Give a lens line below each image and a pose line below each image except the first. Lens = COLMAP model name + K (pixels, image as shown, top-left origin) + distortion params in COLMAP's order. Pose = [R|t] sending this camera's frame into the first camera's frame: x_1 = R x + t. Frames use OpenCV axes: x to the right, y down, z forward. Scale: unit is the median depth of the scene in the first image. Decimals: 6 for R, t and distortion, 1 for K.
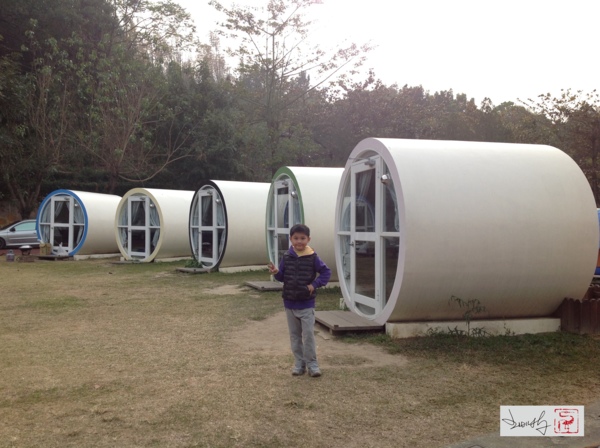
lens RADIAL K [[601.5, 0, 304.2], [0, 601.5, 239.5], [0, 0, 1]] dist [0.035973, 0.000000]
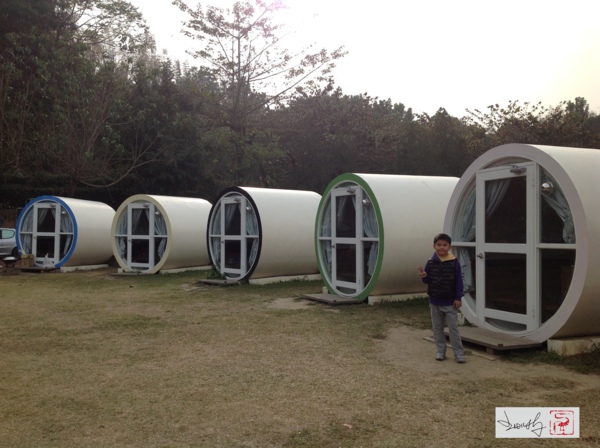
lens RADIAL K [[601.5, 0, 308.3], [0, 601.5, 241.6], [0, 0, 1]] dist [0.035973, 0.000000]
pose [[0.992554, -0.005481, 0.121679, -0.116038], [0.006378, 0.999955, -0.006983, -0.003634], [-0.121635, 0.007707, 0.992545, 0.034205]]
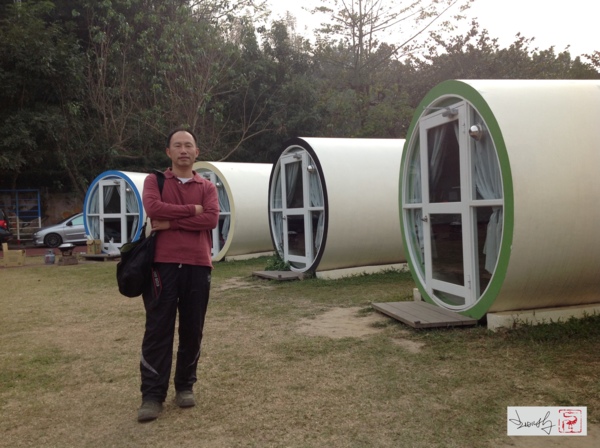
lens RADIAL K [[601.5, 0, 286.2], [0, 601.5, 239.4], [0, 0, 1]] dist [0.035973, 0.000000]
pose [[0.985856, -0.033228, -0.164270, -0.047114], [0.037364, 0.999056, 0.022155, -0.002082], [0.163378, -0.027980, 0.986167, 0.255437]]
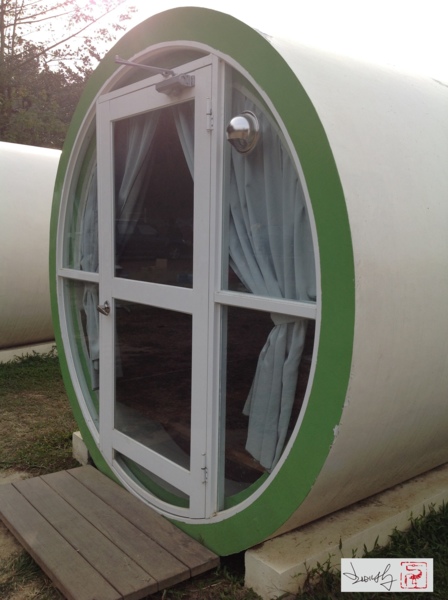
lens RADIAL K [[601.5, 0, 221.0], [0, 601.5, 311.0], [0, 0, 1]] dist [0.035973, 0.000000]
pose [[0.953905, -0.010304, 0.299933, -0.044617], [-0.020824, 0.994729, 0.100403, -0.018131], [-0.299387, -0.102021, 0.948662, 0.421024]]
